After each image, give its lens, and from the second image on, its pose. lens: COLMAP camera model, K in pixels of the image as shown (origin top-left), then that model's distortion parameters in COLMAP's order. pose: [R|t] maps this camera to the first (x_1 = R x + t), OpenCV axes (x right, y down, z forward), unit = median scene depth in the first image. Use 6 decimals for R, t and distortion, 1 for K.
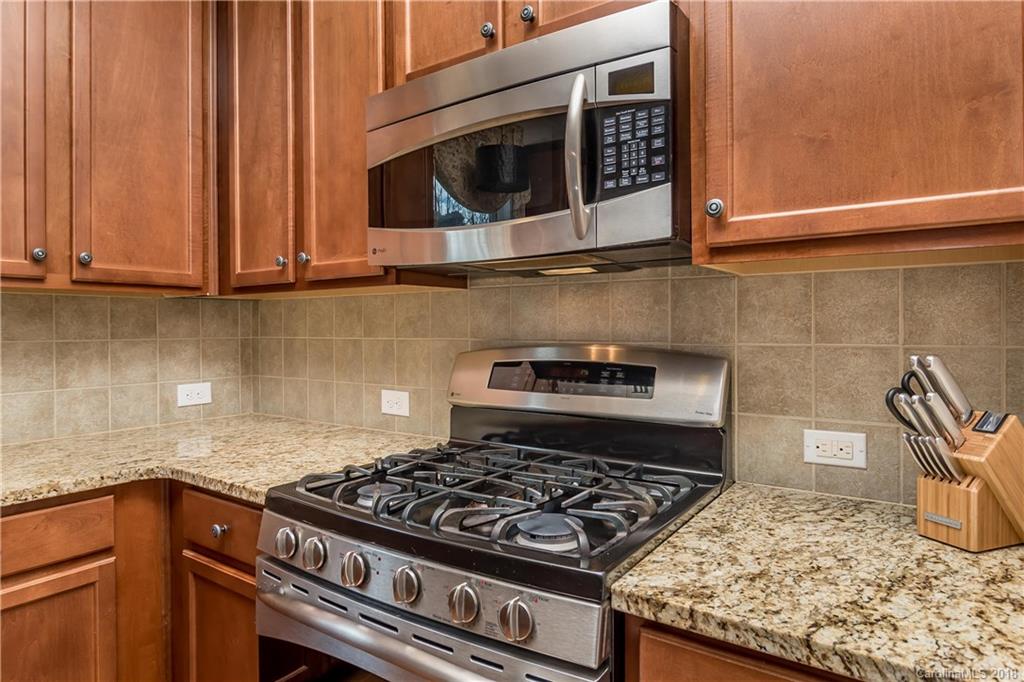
lens RADIAL K [[595.3, 0, 511.8], [0, 595.3, 329.3], [0, 0, 1]] dist [-0.002141, -0.000321]
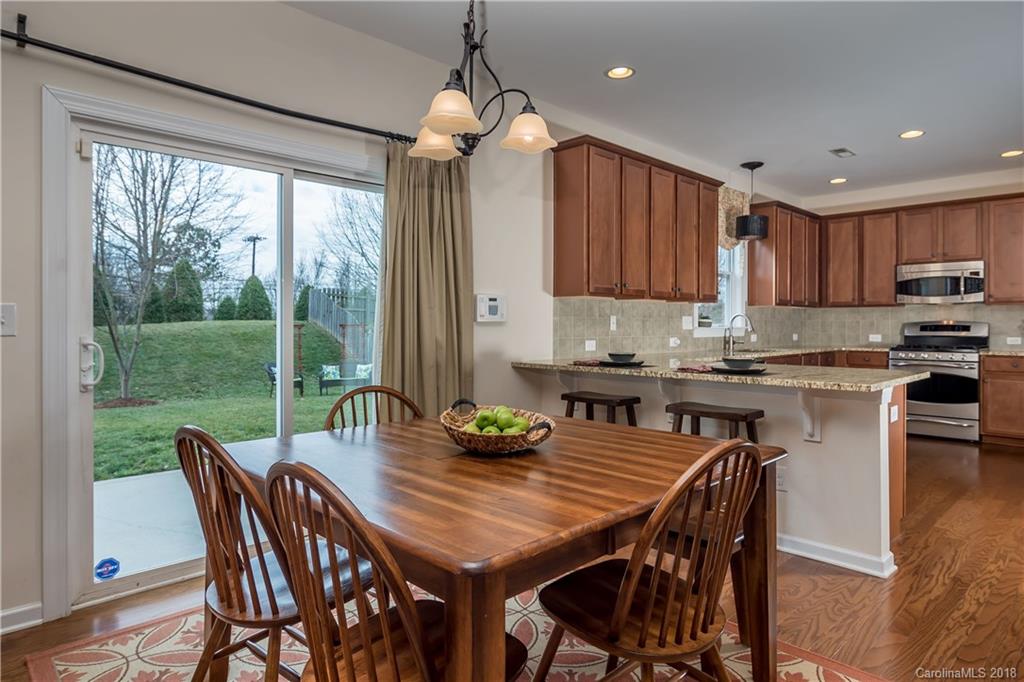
lens RADIAL K [[610.9, 0, 515.3], [0, 610.9, 324.1], [0, 0, 1]] dist [-0.002131, 0.000488]
pose [[0.983756, 0.006818, -0.179382, -2.488683], [-0.007366, 0.999970, -0.002392, 0.095630], [0.179361, 0.003675, 0.983777, -4.486859]]
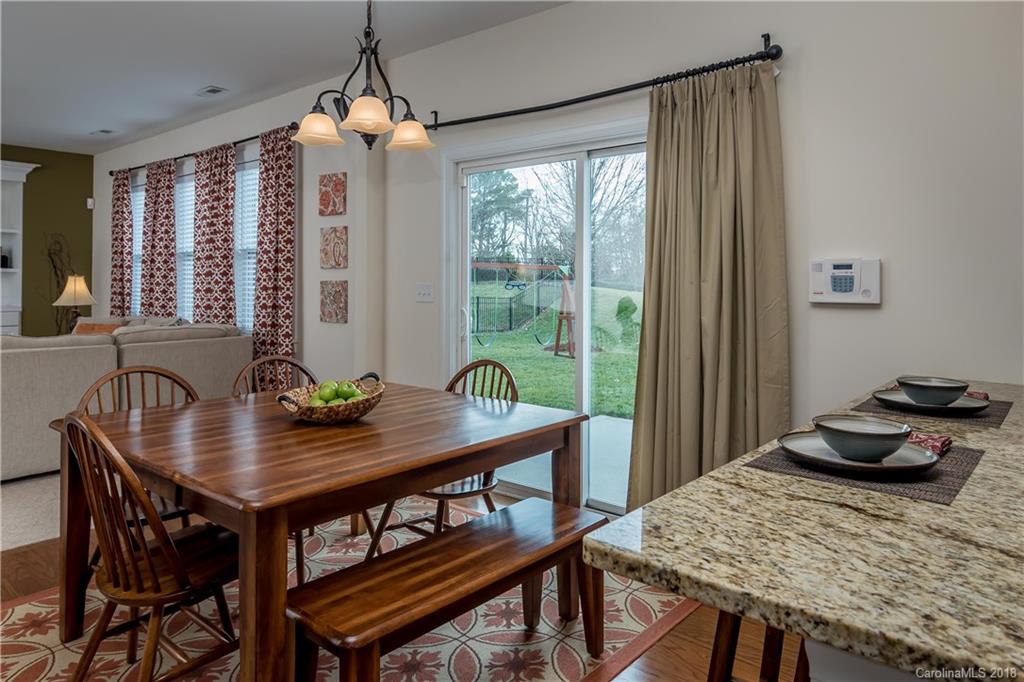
lens RADIAL K [[675.7, 0, 532.3], [0, 675.7, 281.3], [0, 0, 1]] dist [-0.001356, -0.000567]
pose [[-0.086295, 0.005567, -0.996254, -1.004828], [-0.010584, 0.999923, 0.006505, 0.008281], [0.996213, 0.011106, -0.086230, -2.283567]]
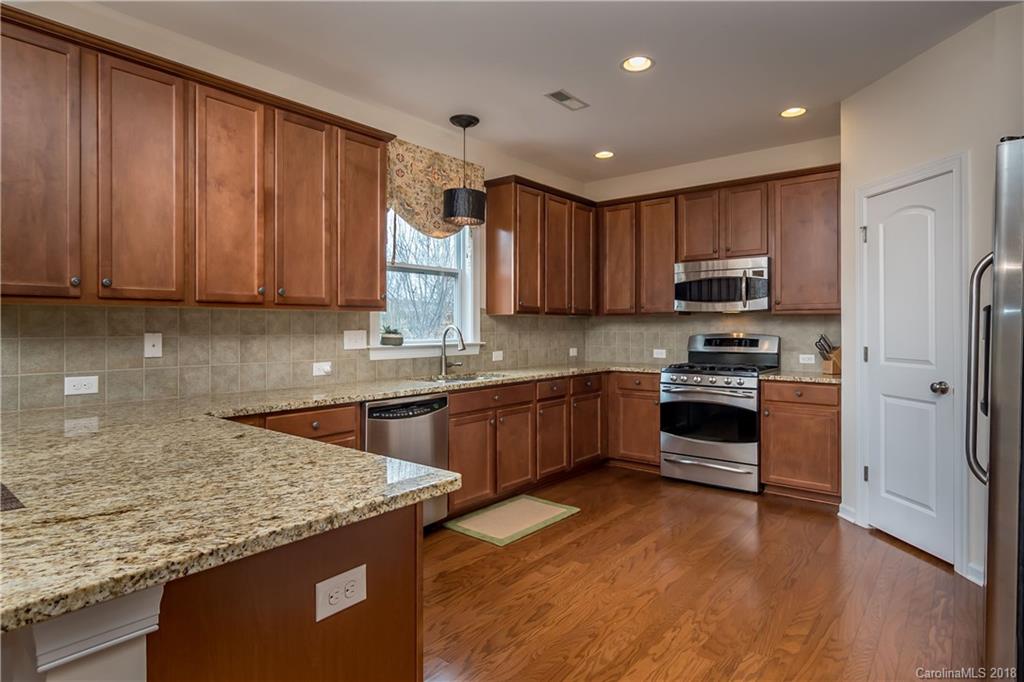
lens RADIAL K [[562.3, 0, 511.9], [0, 562.3, 326.2], [0, 0, 1]] dist [-0.000959, -0.000174]
pose [[0.997468, 0.004615, -0.070964, -1.076940], [-0.004934, 0.999979, -0.004311, 0.006438], [0.070943, 0.004651, 0.997470, -2.681342]]
